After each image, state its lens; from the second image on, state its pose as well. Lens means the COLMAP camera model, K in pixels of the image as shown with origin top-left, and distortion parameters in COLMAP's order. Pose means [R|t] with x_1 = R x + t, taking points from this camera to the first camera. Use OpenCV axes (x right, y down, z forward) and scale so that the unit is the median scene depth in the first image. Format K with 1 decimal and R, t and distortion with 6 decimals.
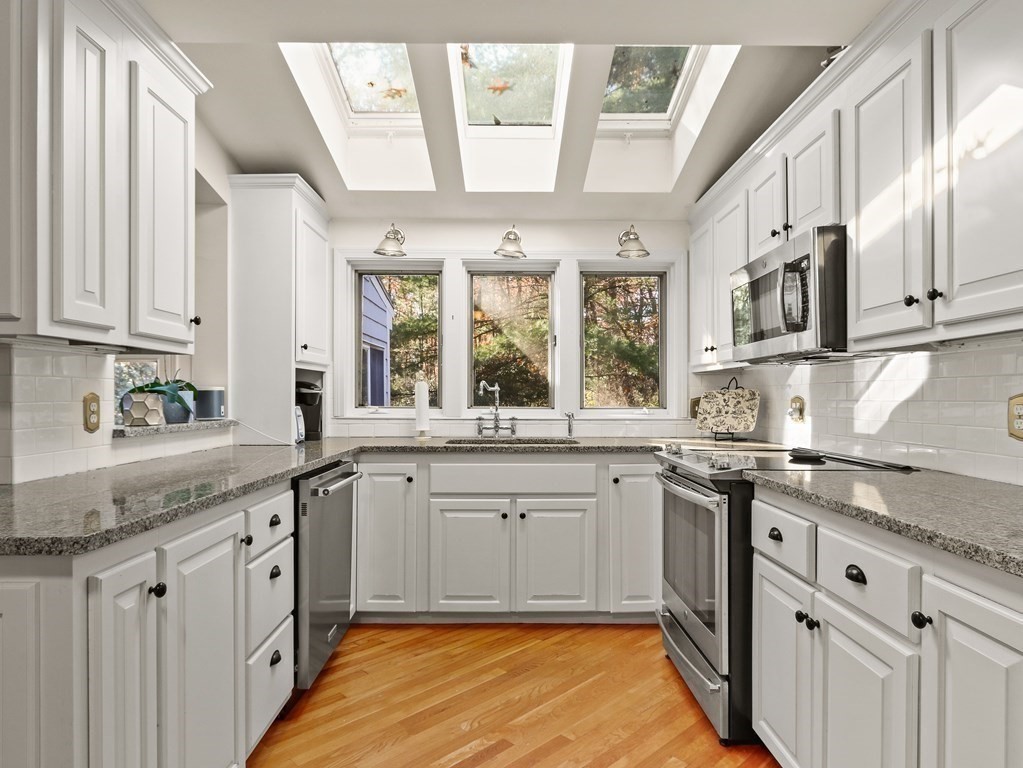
lens RADIAL K [[611.9, 0, 523.7], [0, 611.9, 397.6], [0, 0, 1]] dist [-0.002650, -0.003971]
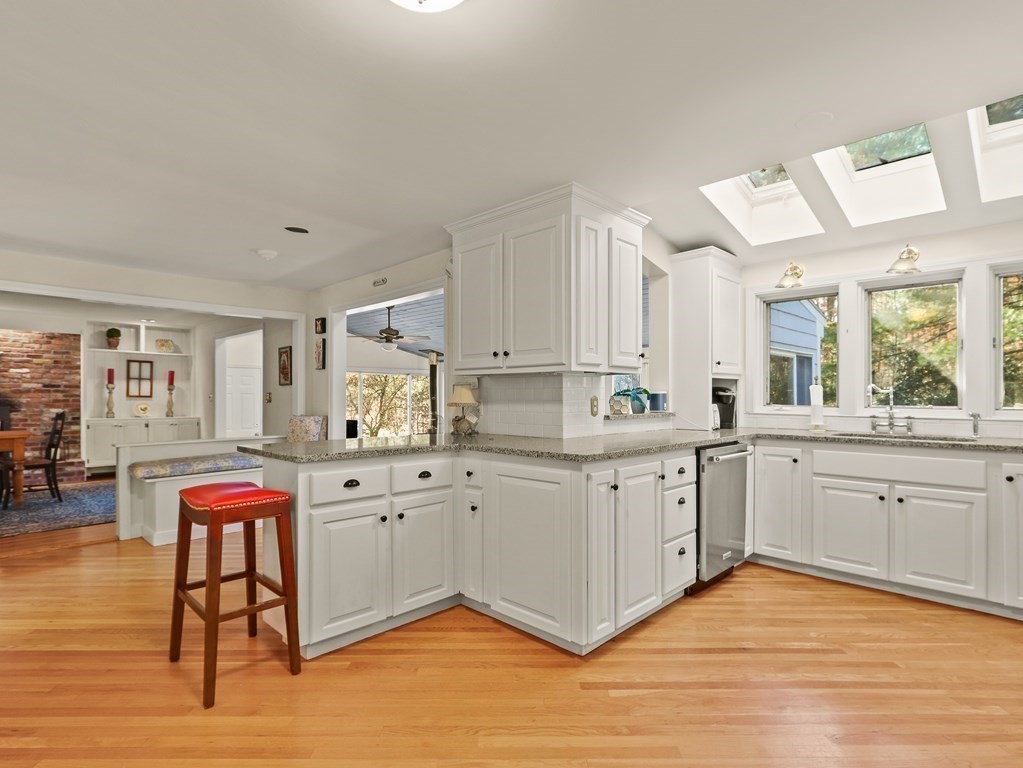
lens RADIAL K [[527.1, 0, 520.9], [0, 527.1, 396.4], [0, 0, 1]] dist [0.001338, -0.003413]
pose [[0.715227, -0.000653, -0.698892, 0.197599], [-0.000422, 0.999999, -0.001366, -0.002788], [0.698893, 0.001272, 0.715226, -0.240792]]
